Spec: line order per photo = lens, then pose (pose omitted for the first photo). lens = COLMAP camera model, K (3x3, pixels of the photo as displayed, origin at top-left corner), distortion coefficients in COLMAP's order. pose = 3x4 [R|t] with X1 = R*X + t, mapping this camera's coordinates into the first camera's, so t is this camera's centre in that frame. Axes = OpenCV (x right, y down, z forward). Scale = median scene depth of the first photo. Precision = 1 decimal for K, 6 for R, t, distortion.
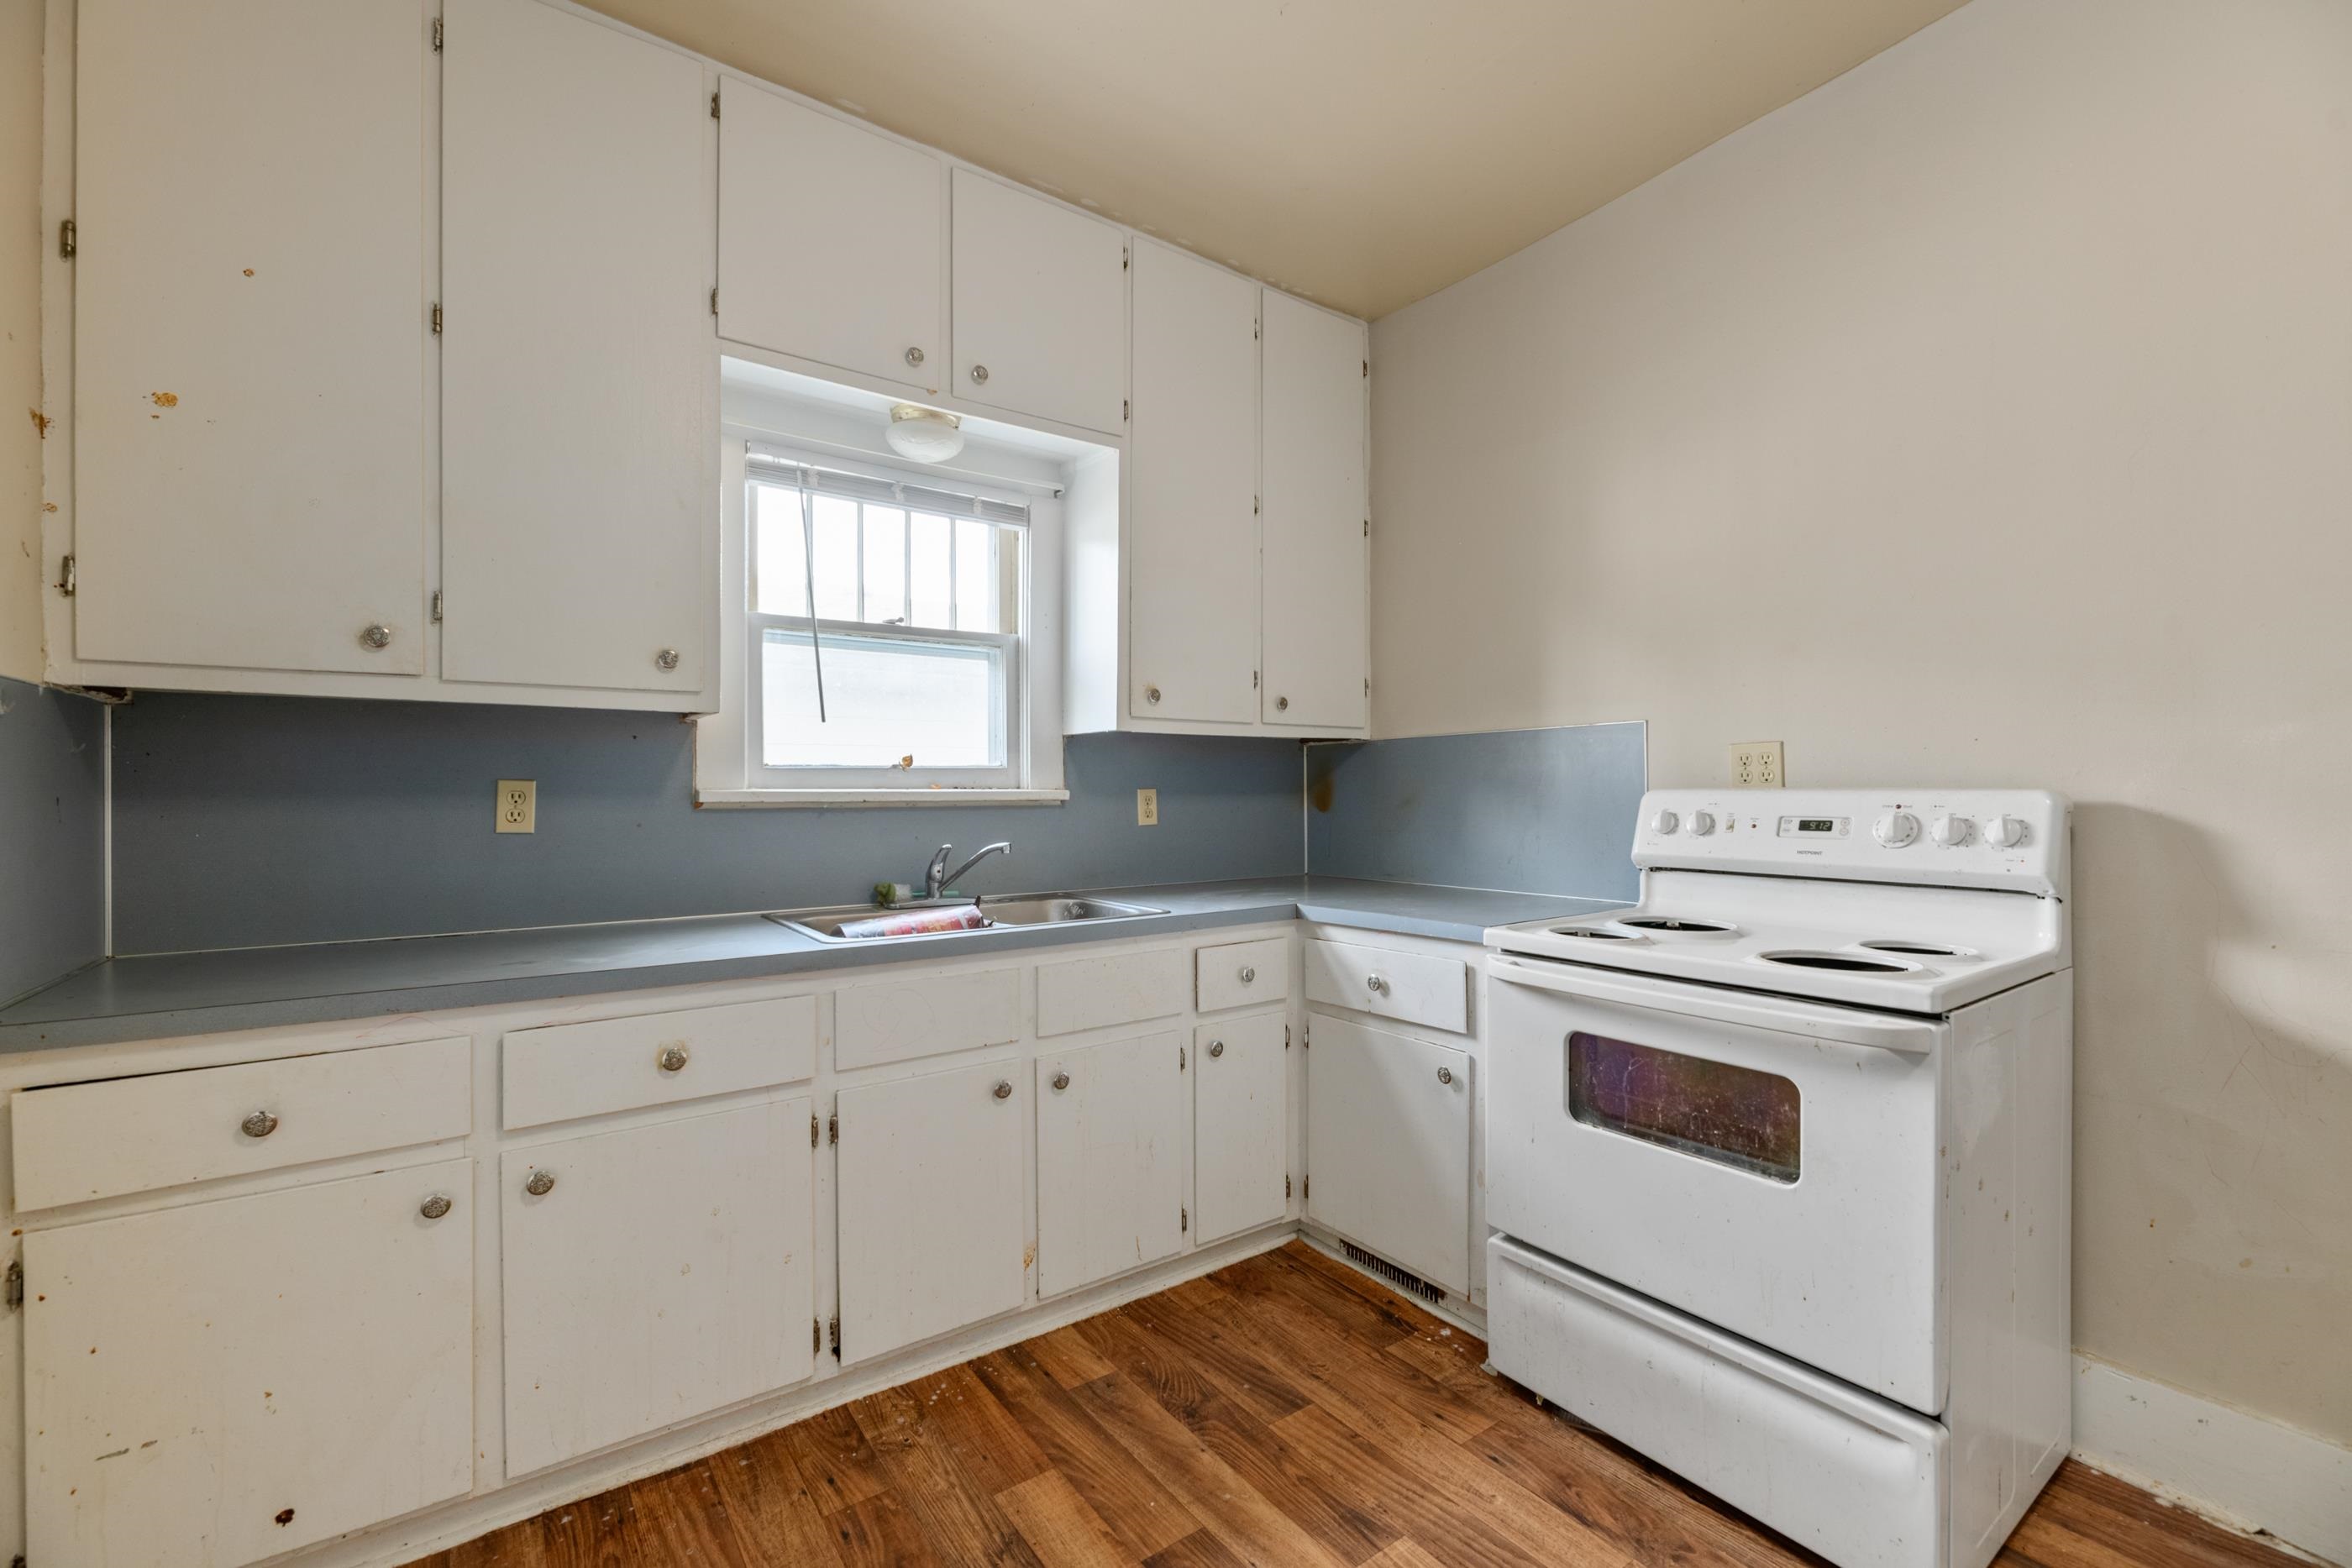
lens RADIAL K [[1007.3, 0, 1169.8], [0, 1007.3, 785.6], [0, 0, 1]] dist [0.002986, 0.000094]
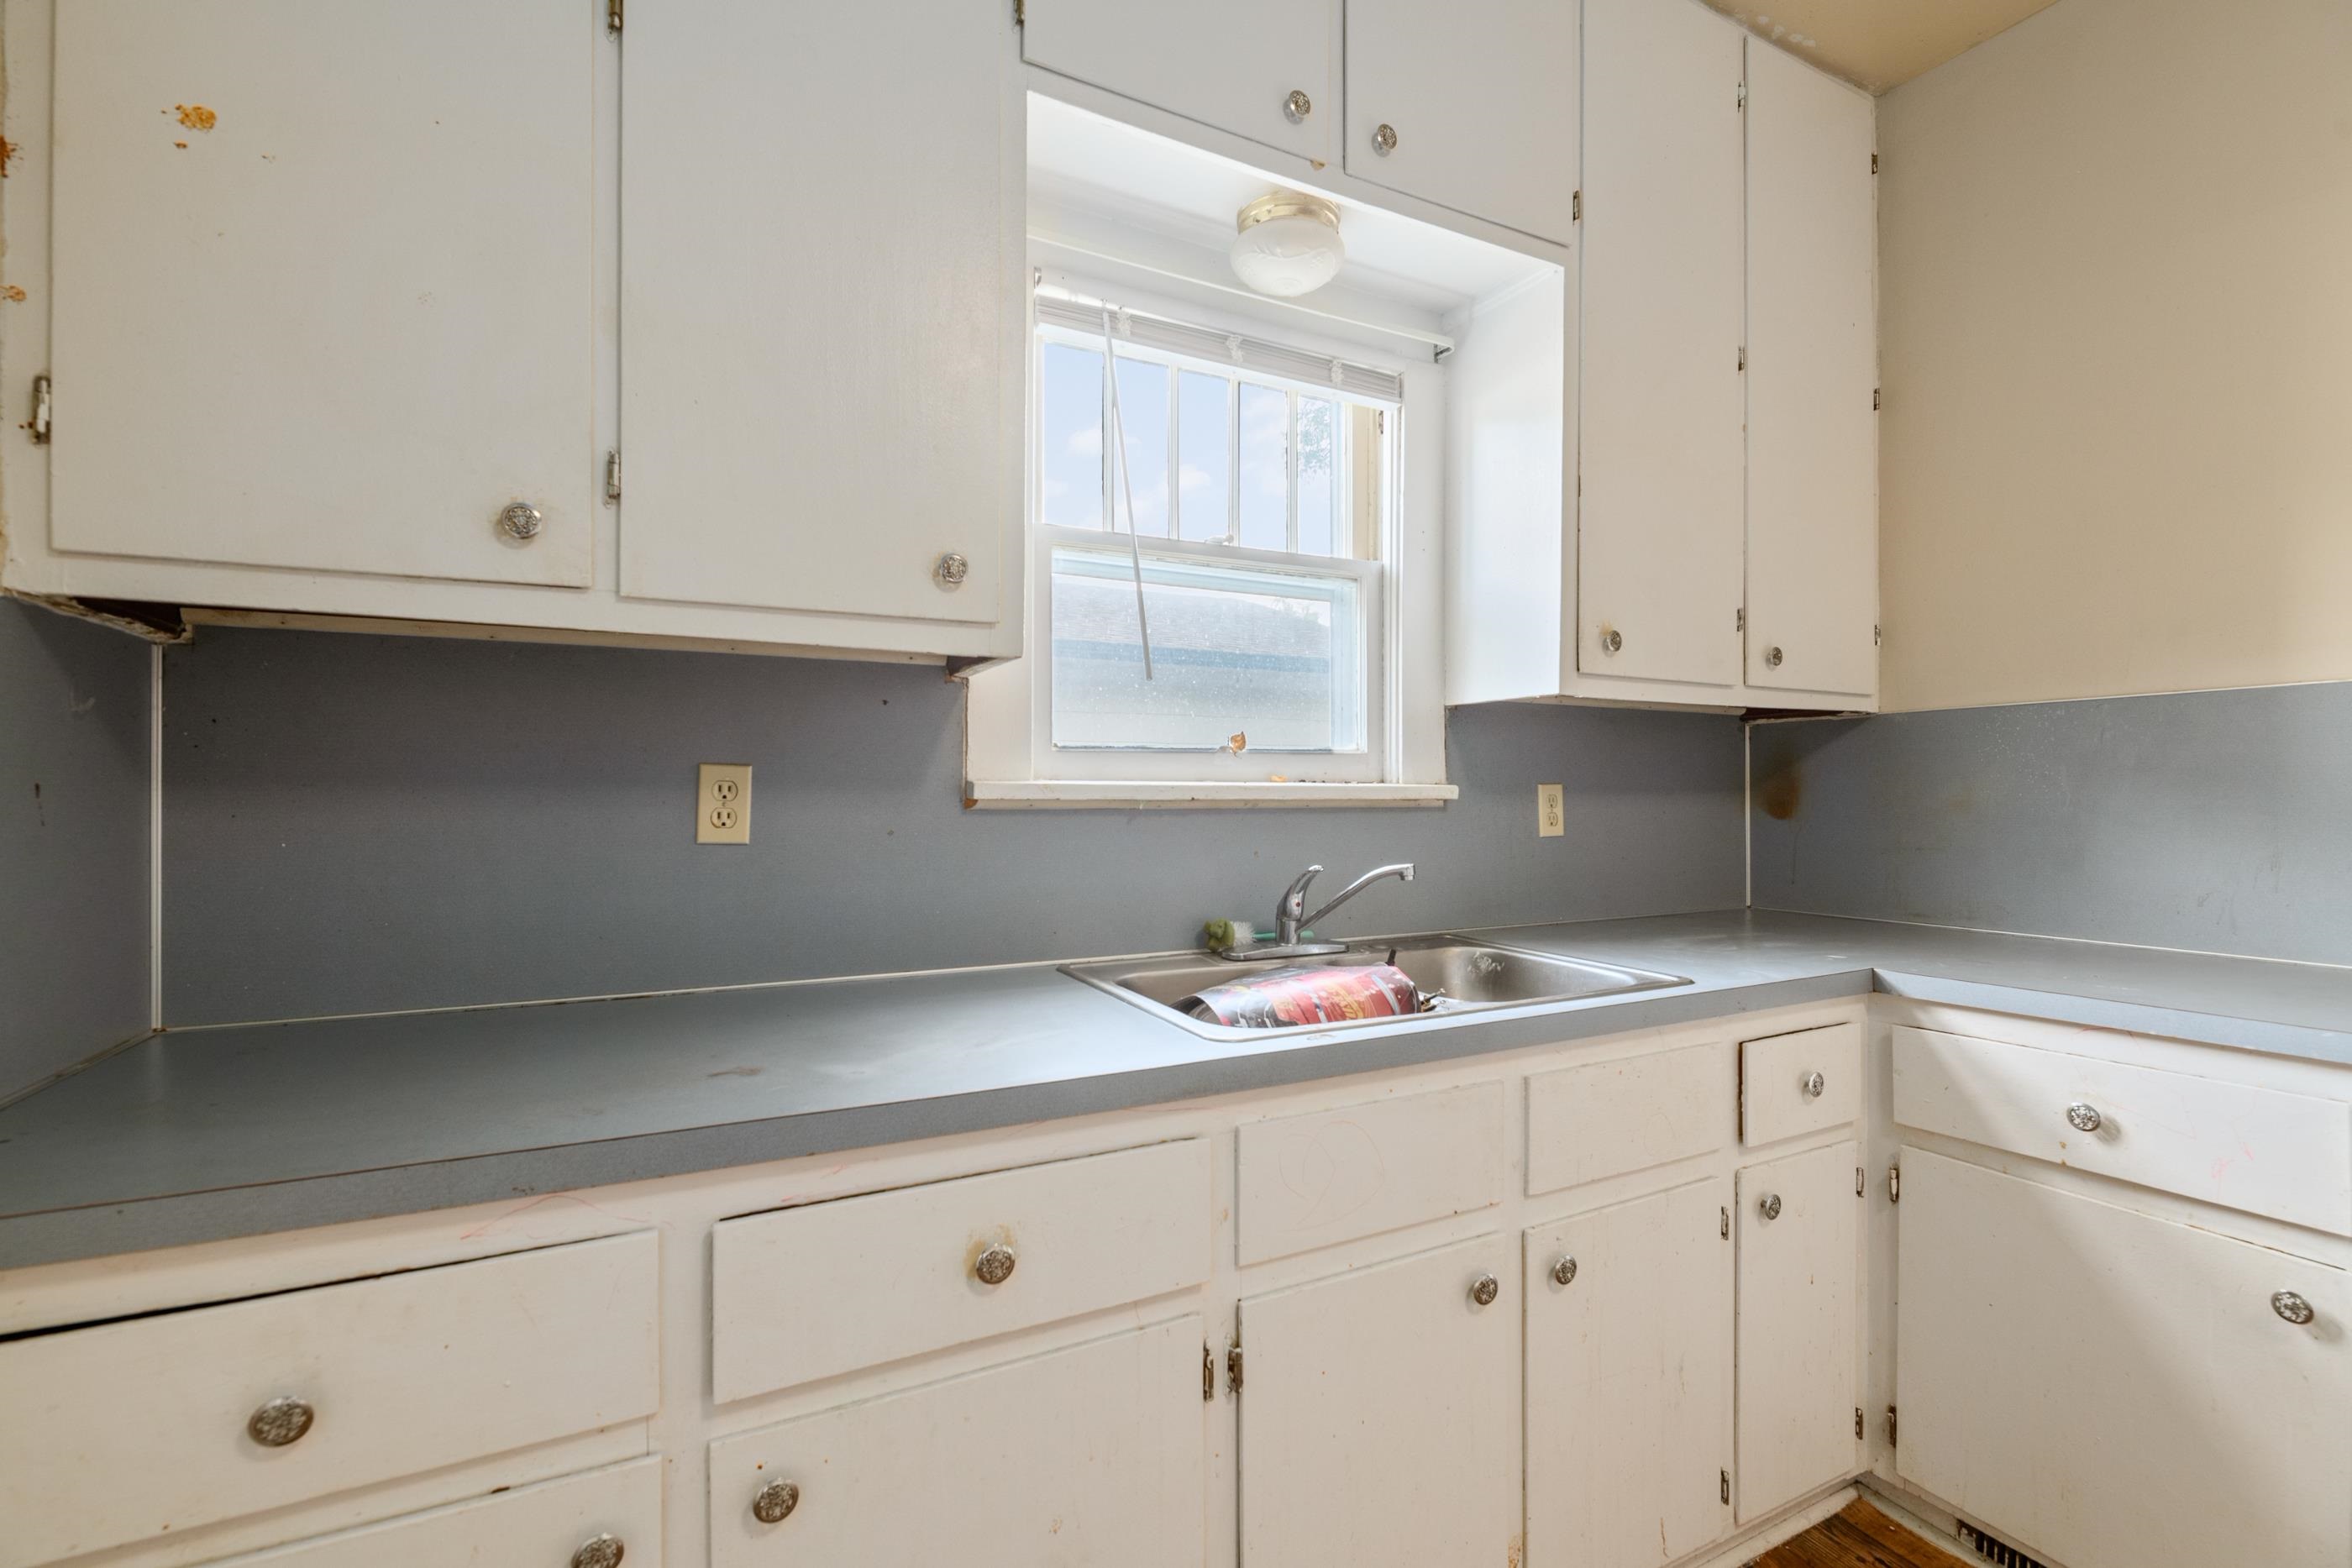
lens RADIAL K [[1050.1, 0, 1176.0], [0, 1050.1, 784.0], [0, 0, 1]] dist [0.001755, 0.000430]
pose [[0.988412, 0.002940, -0.151767, -0.215887], [-0.003299, 0.999992, -0.002108, 0.006946], [0.151760, 0.002585, 0.988414, 0.312962]]
